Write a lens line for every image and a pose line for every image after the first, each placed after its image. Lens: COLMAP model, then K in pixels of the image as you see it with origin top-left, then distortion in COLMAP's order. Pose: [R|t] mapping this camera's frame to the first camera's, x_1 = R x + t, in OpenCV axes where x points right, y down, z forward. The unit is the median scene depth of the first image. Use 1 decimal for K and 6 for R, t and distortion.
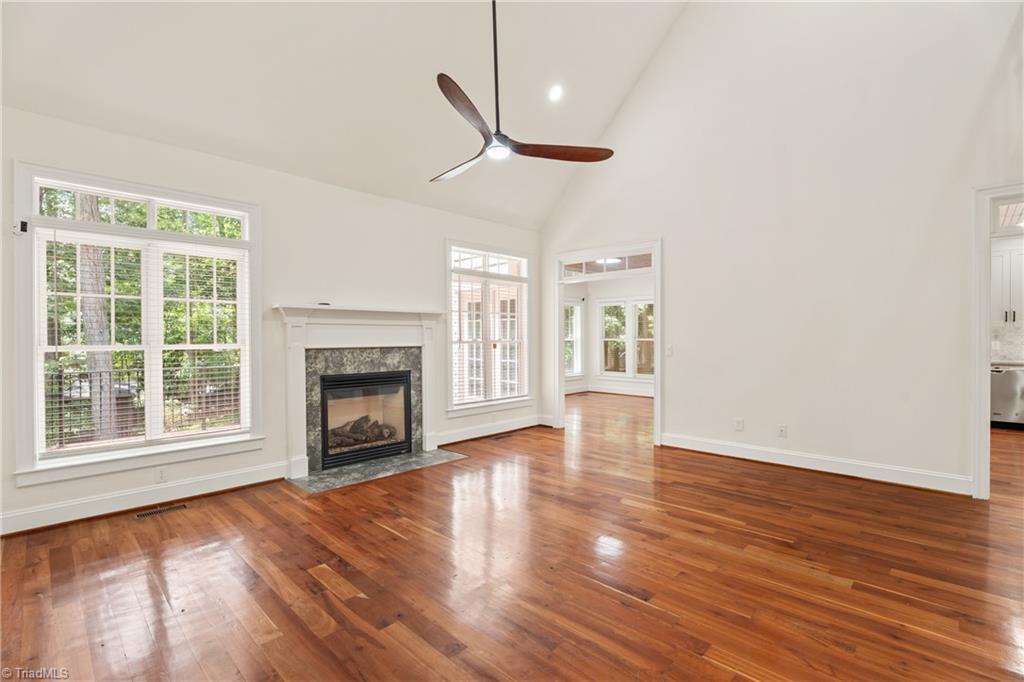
lens RADIAL K [[472.3, 0, 508.7], [0, 472.3, 342.0], [0, 0, 1]] dist [-0.001841, -0.000239]
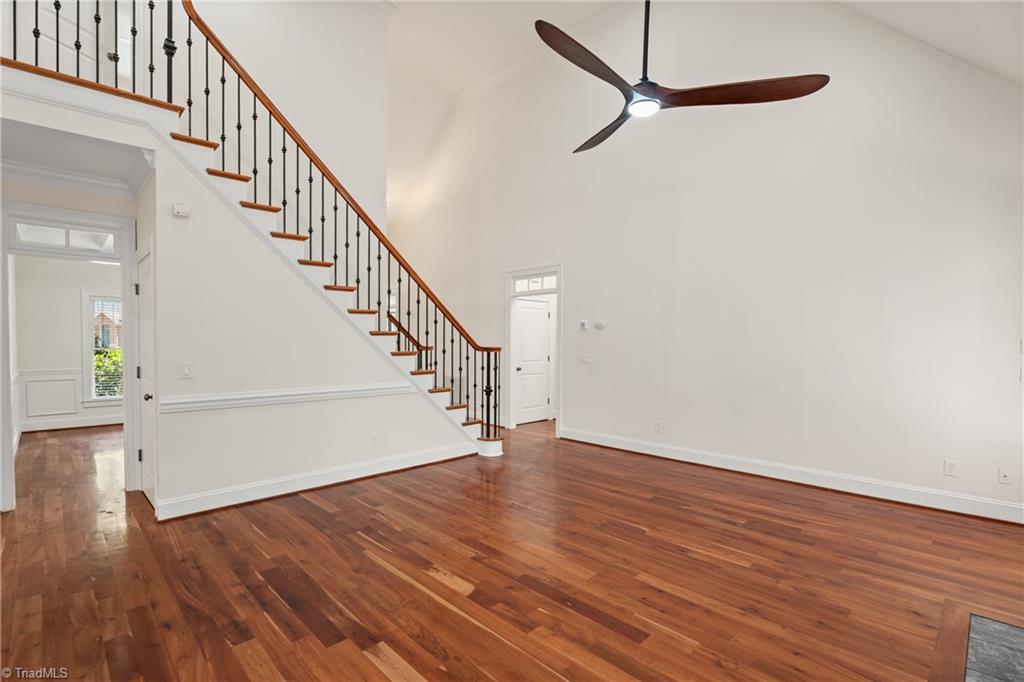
lens RADIAL K [[472.3, 0, 508.7], [0, 472.3, 342.0], [0, 0, 1]] dist [-0.001841, -0.000239]
pose [[-0.999751, 0.005138, 0.021701, 0.211908], [0.005438, 0.999890, 0.013771, -0.047915], [-0.021628, 0.013885, -0.999670, 2.133320]]
